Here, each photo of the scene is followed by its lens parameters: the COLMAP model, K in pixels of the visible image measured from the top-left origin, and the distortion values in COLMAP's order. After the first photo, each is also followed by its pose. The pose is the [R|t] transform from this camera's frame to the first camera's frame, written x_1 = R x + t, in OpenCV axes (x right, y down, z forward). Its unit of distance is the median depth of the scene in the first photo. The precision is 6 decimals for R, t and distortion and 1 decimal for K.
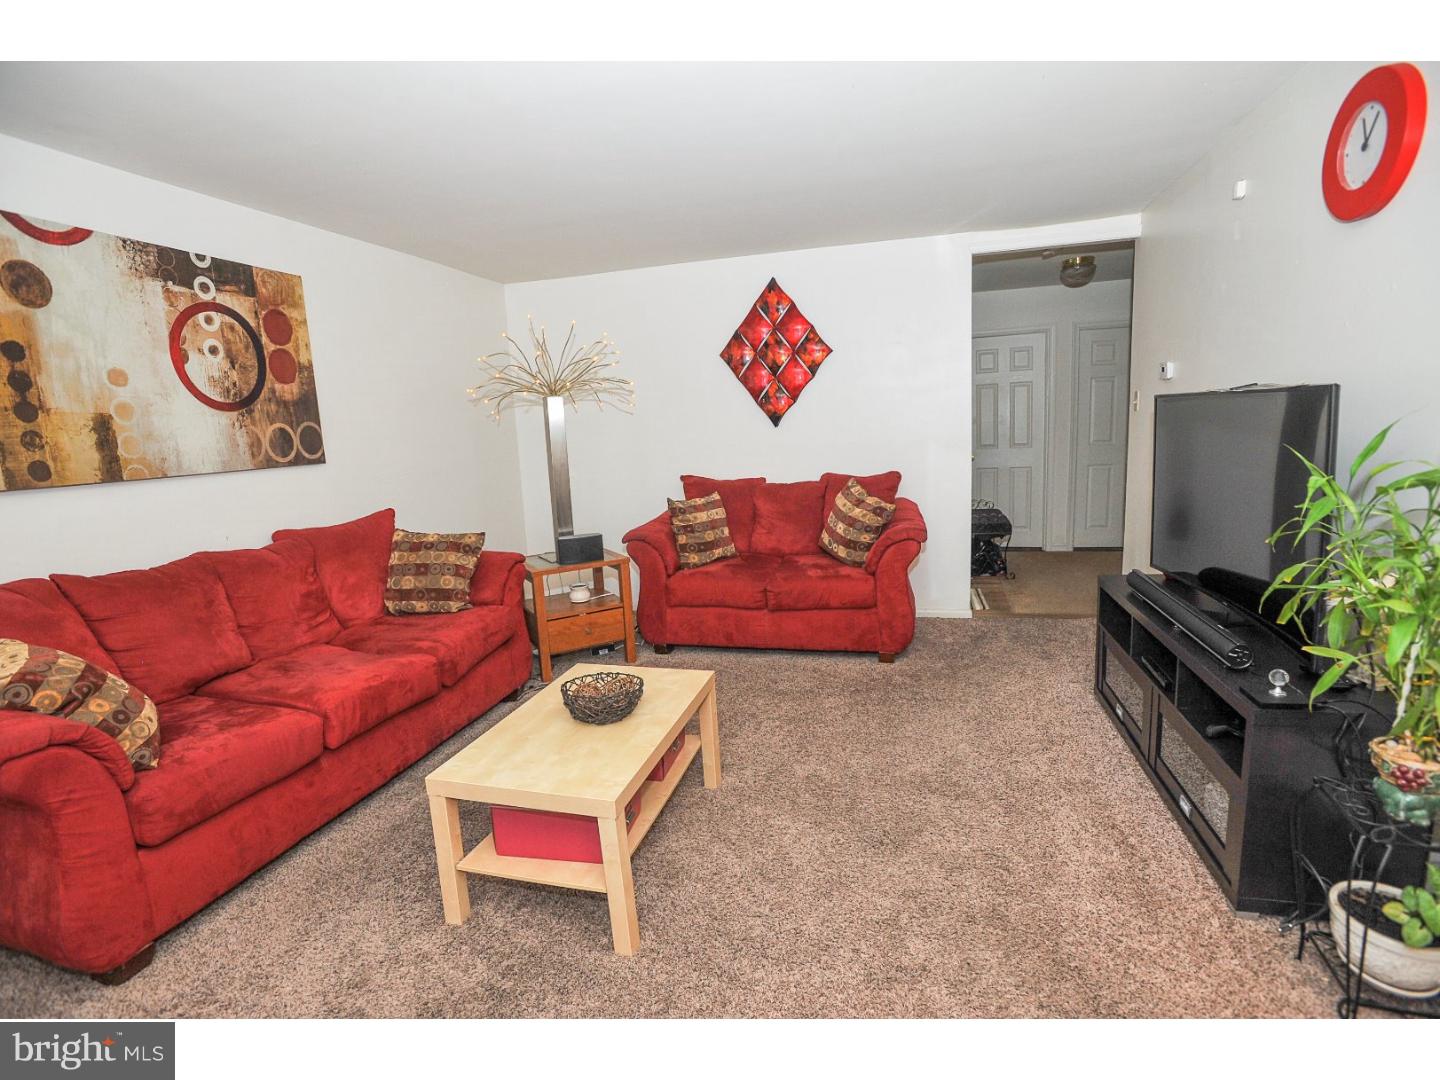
lens RADIAL K [[700.0, 0, 716.9], [0, 700.0, 545.0], [0, 0, 1]] dist [-0.052532, 0.023222]
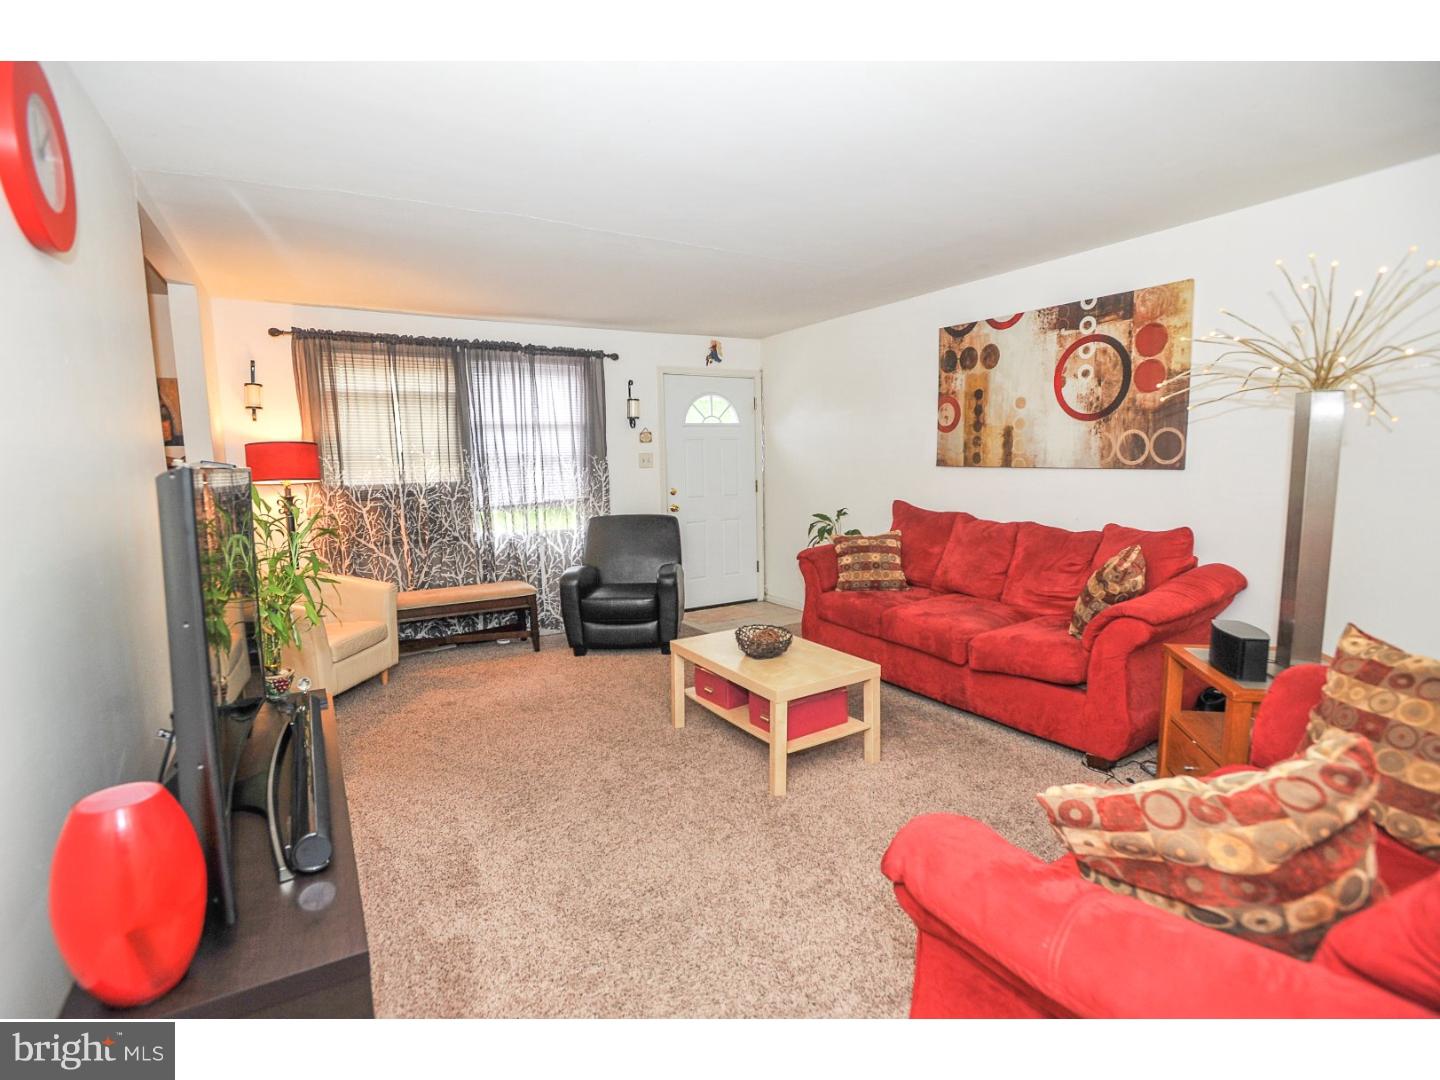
lens RADIAL K [[700.0, 0, 716.9], [0, 700.0, 545.0], [0, 0, 1]] dist [-0.052532, 0.023222]
pose [[-0.683333, 0.154765, -0.713515, 0.635765], [-0.074823, 0.957285, 0.279298, -0.258897], [0.726262, 0.244241, -0.642565, 1.272139]]
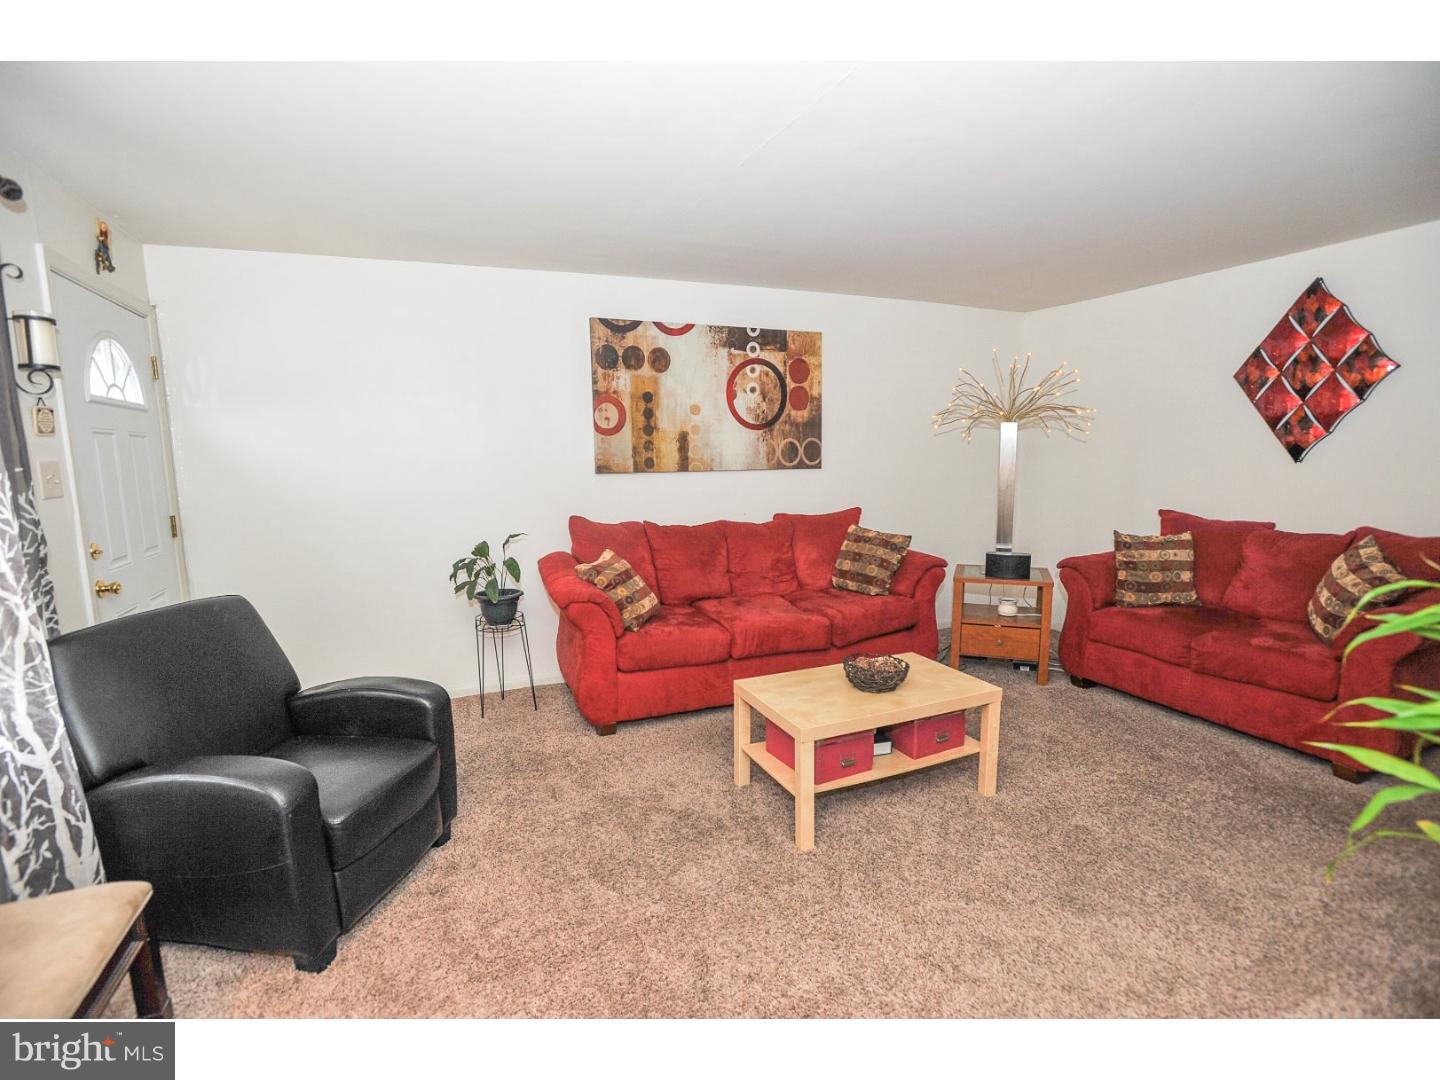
lens RADIAL K [[700.0, 0, 716.9], [0, 700.0, 545.0], [0, 0, 1]] dist [-0.052532, 0.023222]
pose [[0.628186, 0.149350, -0.763595, 0.403494], [-0.154511, 0.985804, 0.065700, -0.032074], [0.762567, 0.076712, 0.642345, -0.025379]]
